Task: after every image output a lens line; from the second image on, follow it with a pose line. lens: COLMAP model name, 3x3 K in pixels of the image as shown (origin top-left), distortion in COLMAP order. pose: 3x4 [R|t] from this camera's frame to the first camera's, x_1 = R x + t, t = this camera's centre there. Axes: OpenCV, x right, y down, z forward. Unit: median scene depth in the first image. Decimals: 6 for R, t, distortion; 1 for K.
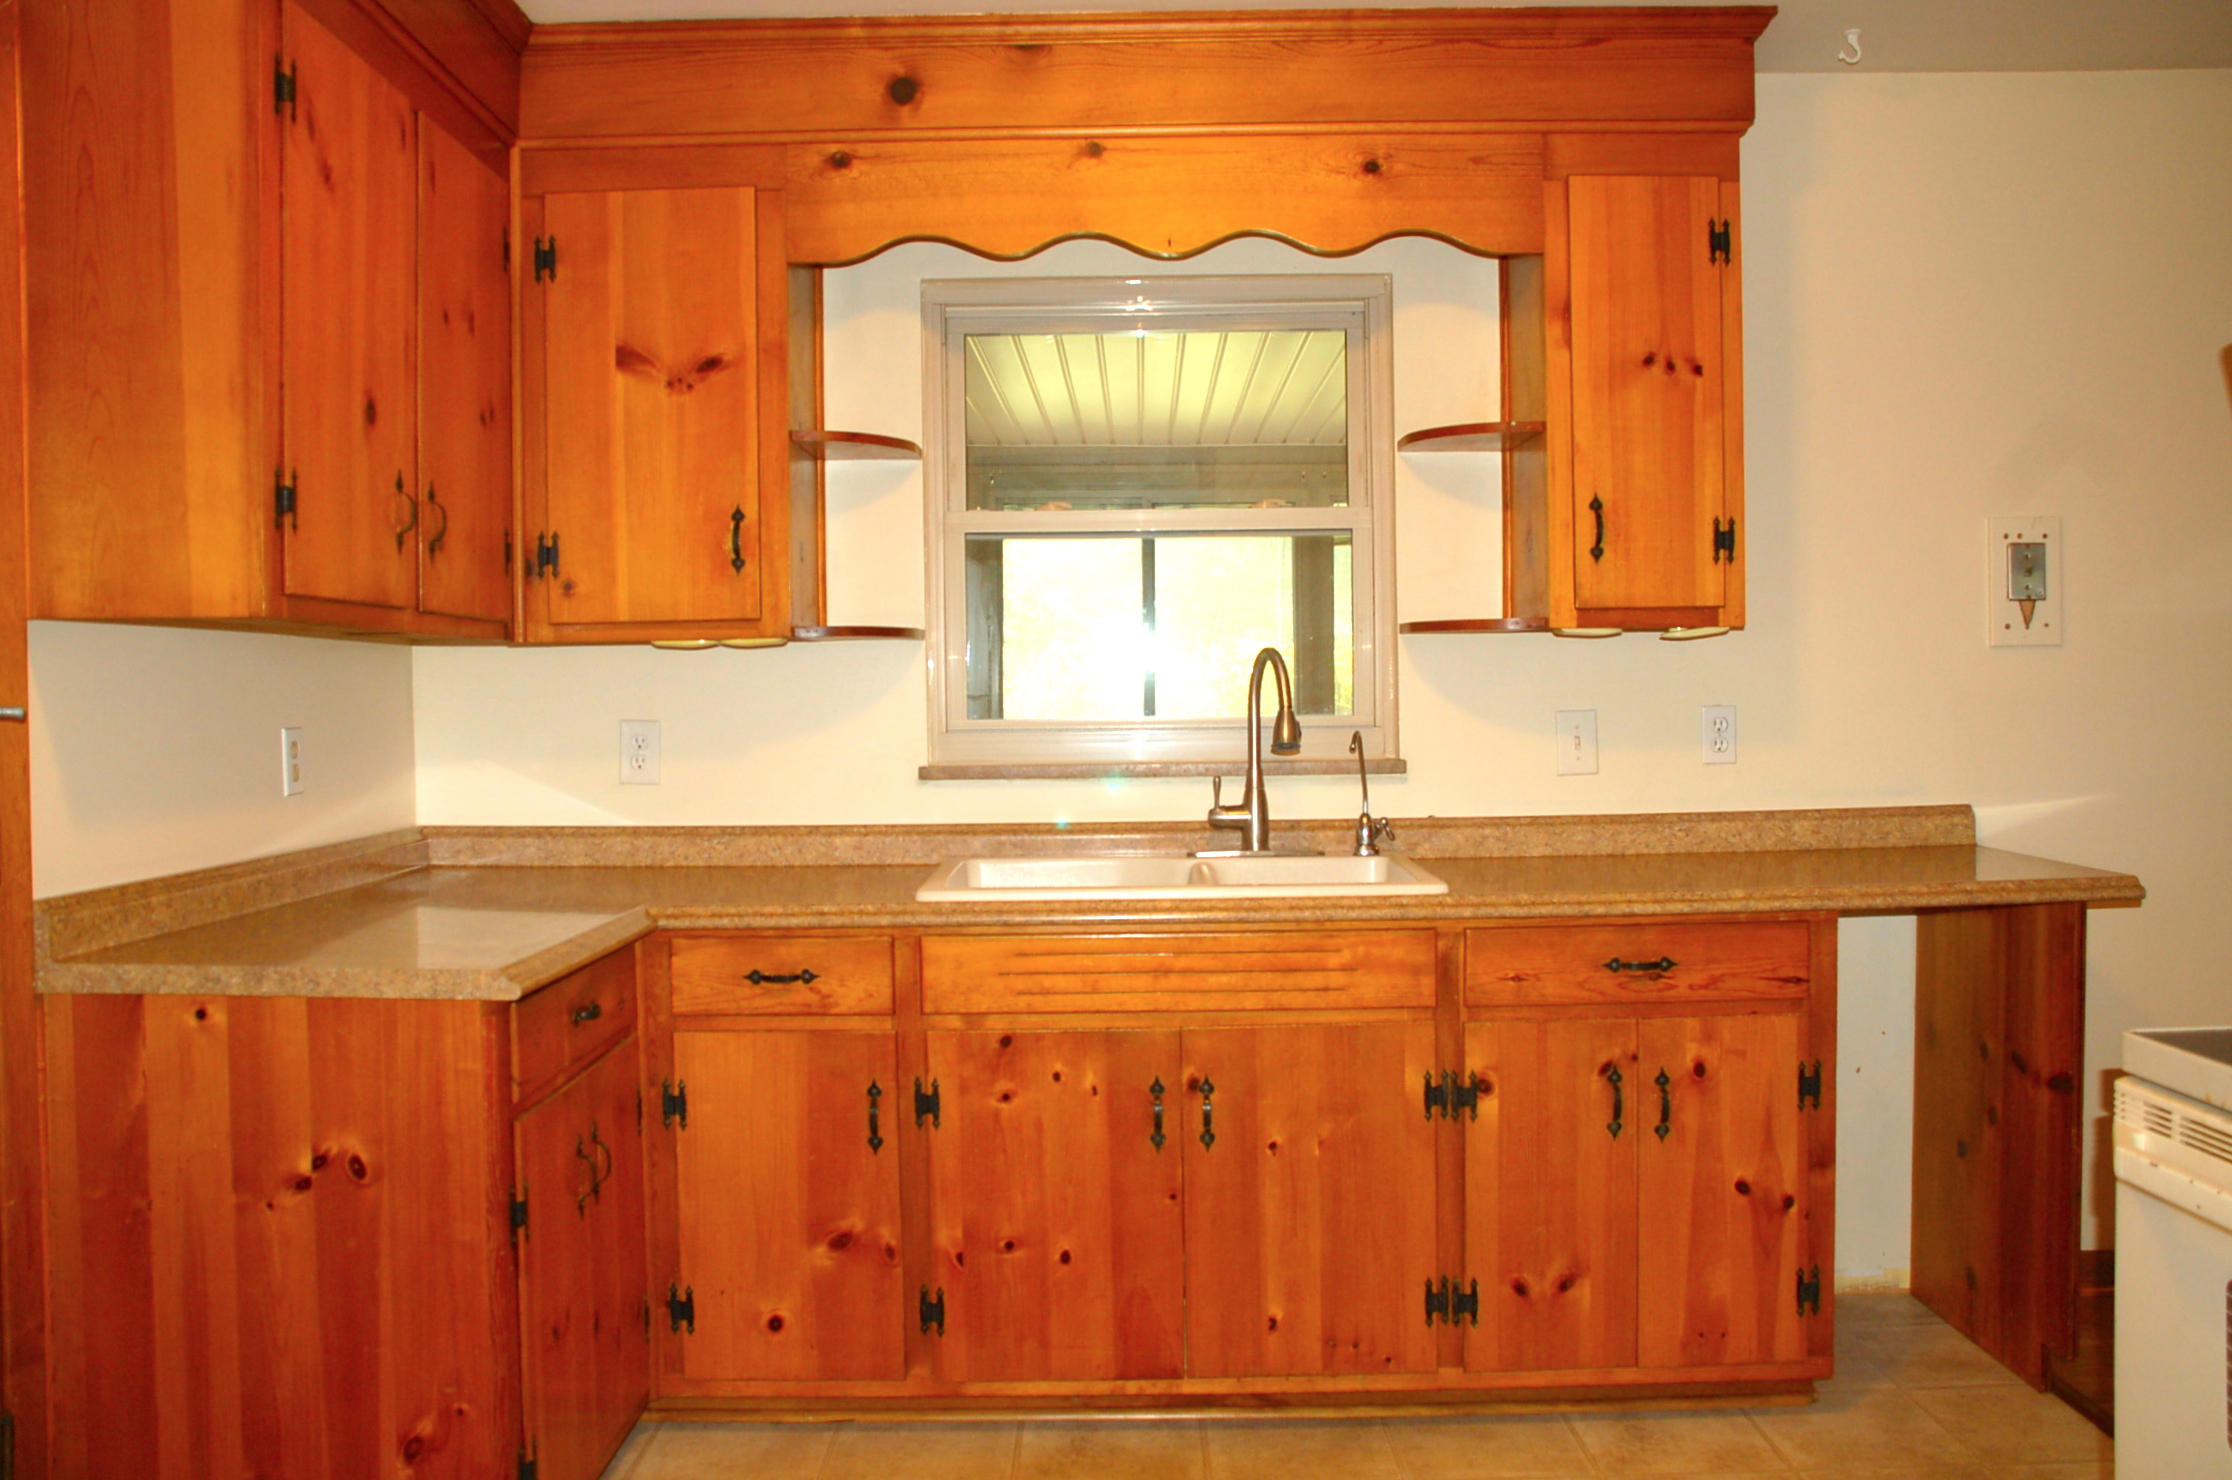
lens RADIAL K [[1970.5, 0, 1124.8], [0, 1970.5, 741.1], [0, 0, 1]] dist [-0.106439, 0.178725]
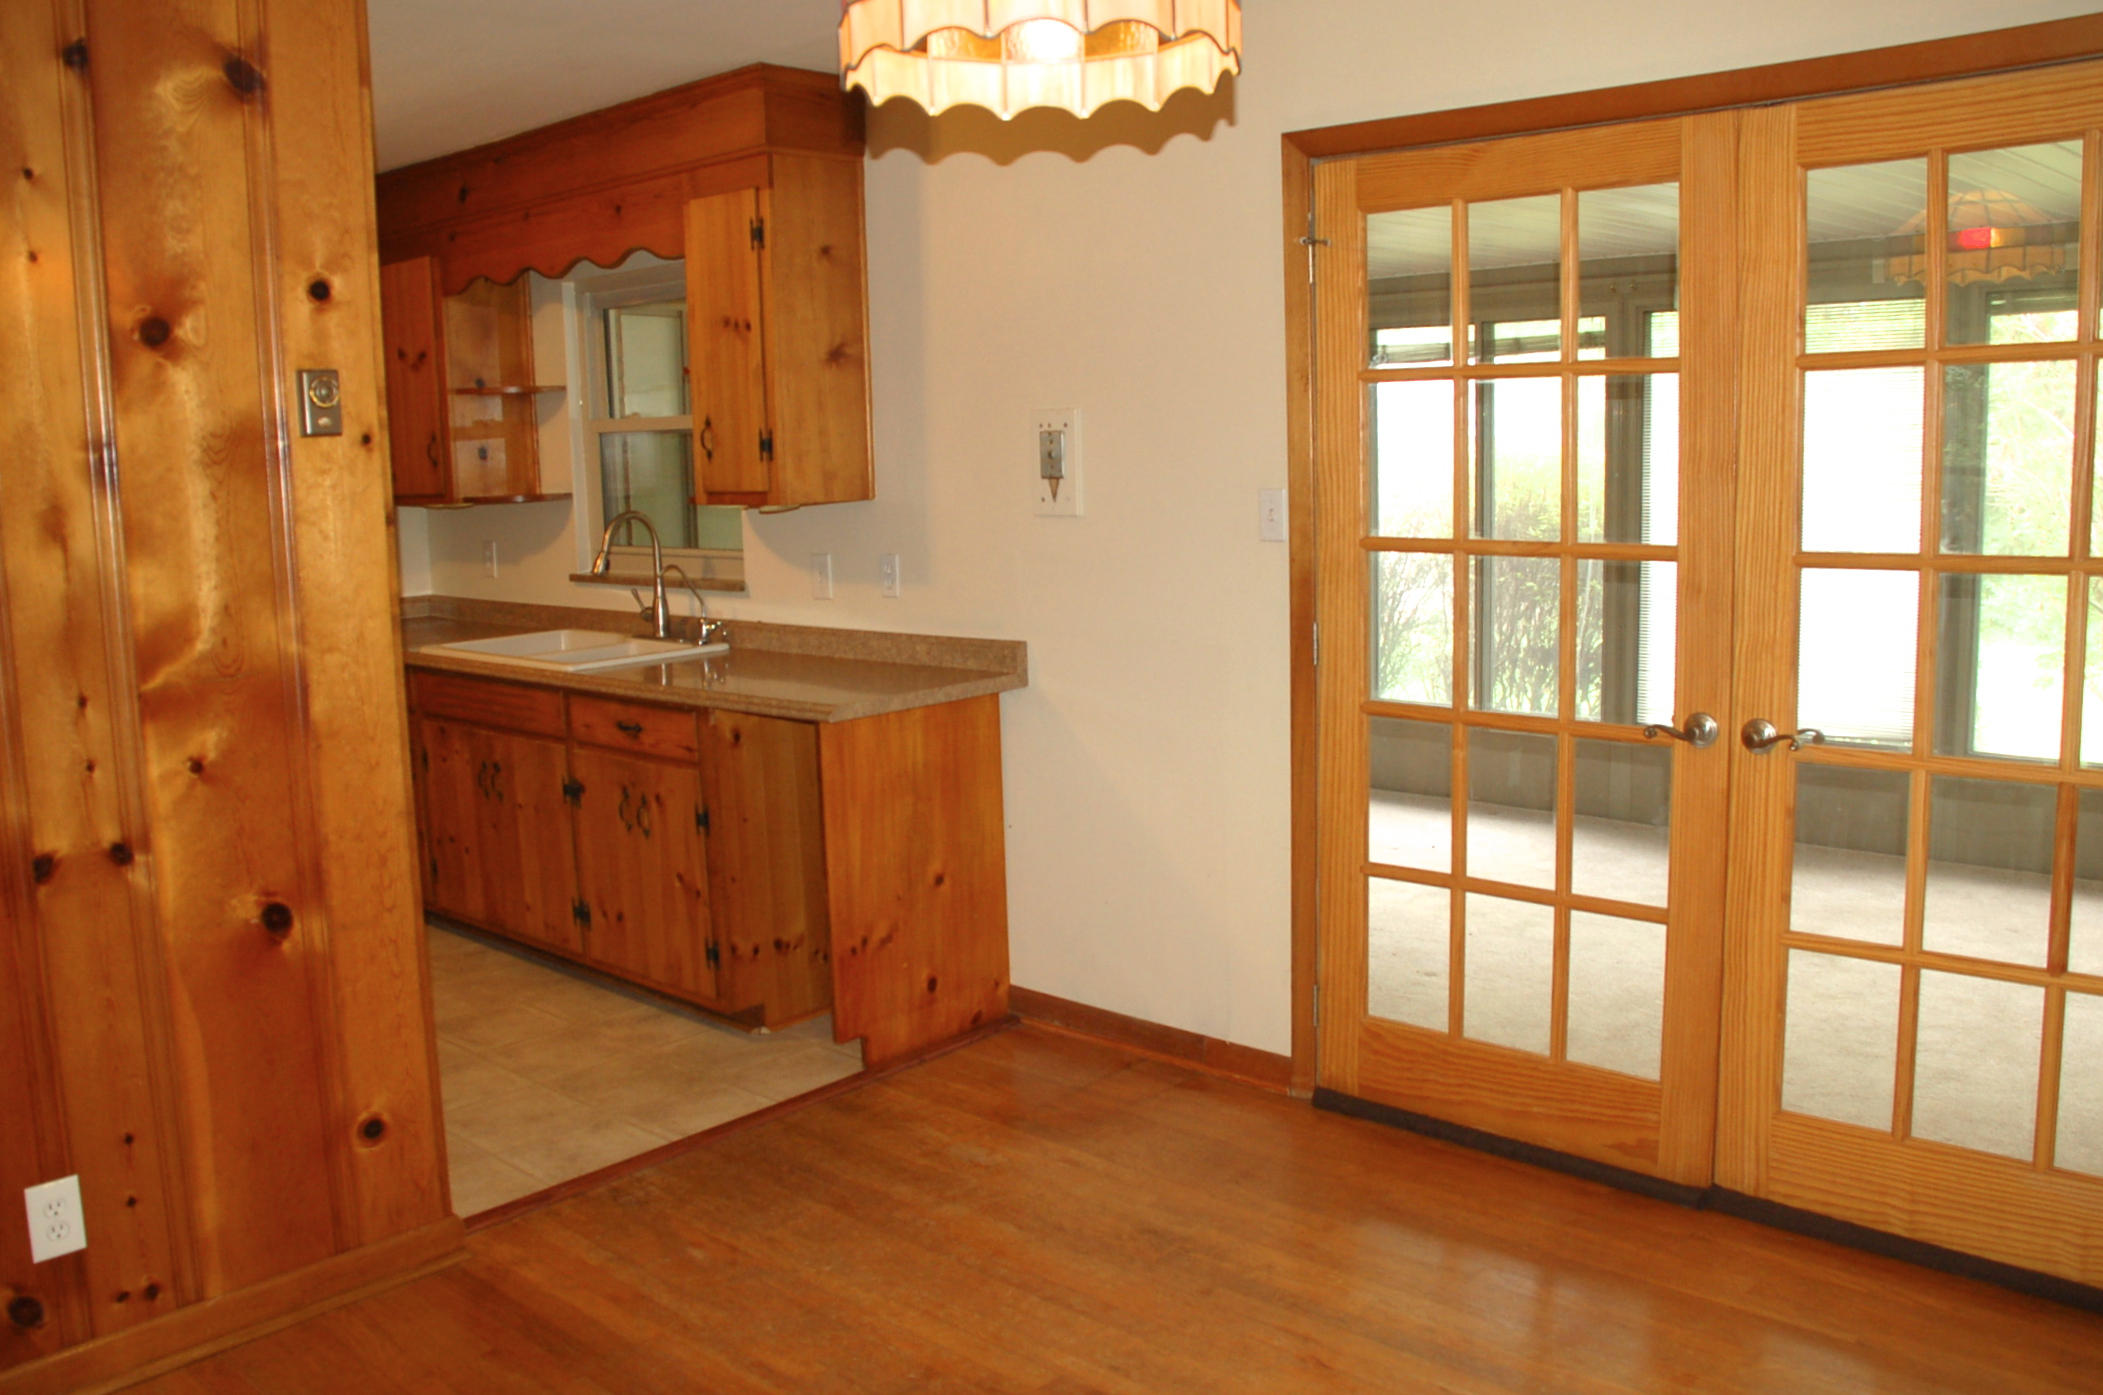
lens RADIAL K [[1760.8, 0, 1051.5], [0, 1760.8, 697.5], [0, 0, 1]] dist [-0.155410, 0.119603]
pose [[0.739825, 0.094713, -0.666099, 1.351563], [-0.010853, 0.991593, 0.128941, -0.087990], [0.672712, -0.088165, 0.734633, 0.178942]]
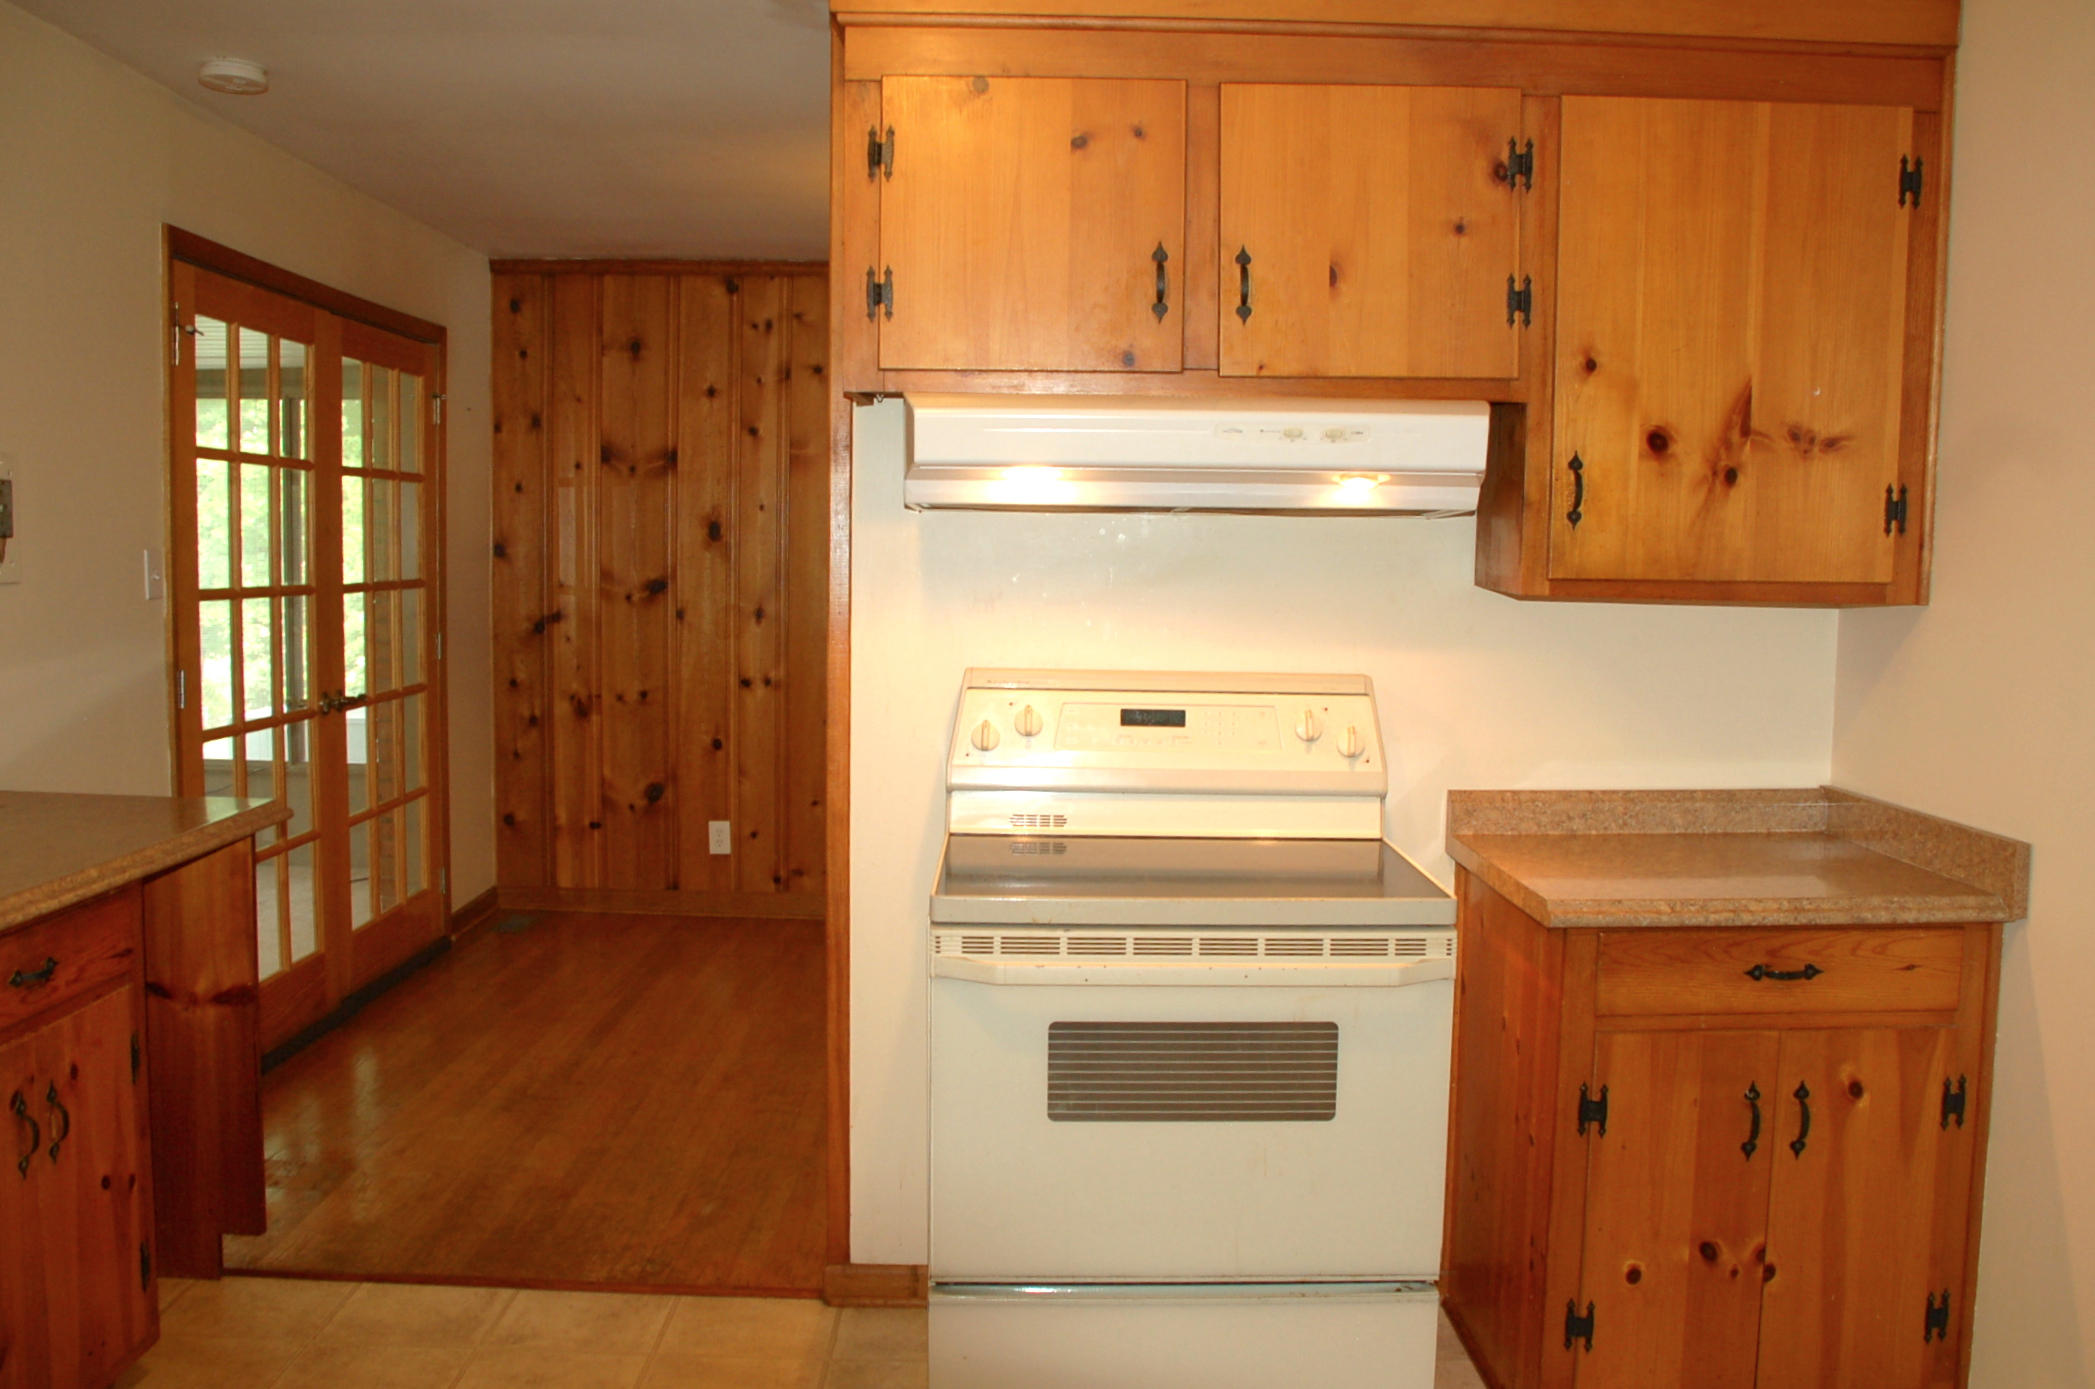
lens RADIAL K [[1754.1, 0, 1047.5], [0, 1754.1, 694.5], [0, 0, 1]] dist [-0.155410, 0.119603]
pose [[-0.019922, -0.063486, 0.997784, -0.443759], [0.018820, 0.997781, 0.063861, -0.041967], [-0.999624, 0.020051, -0.018683, 0.521750]]
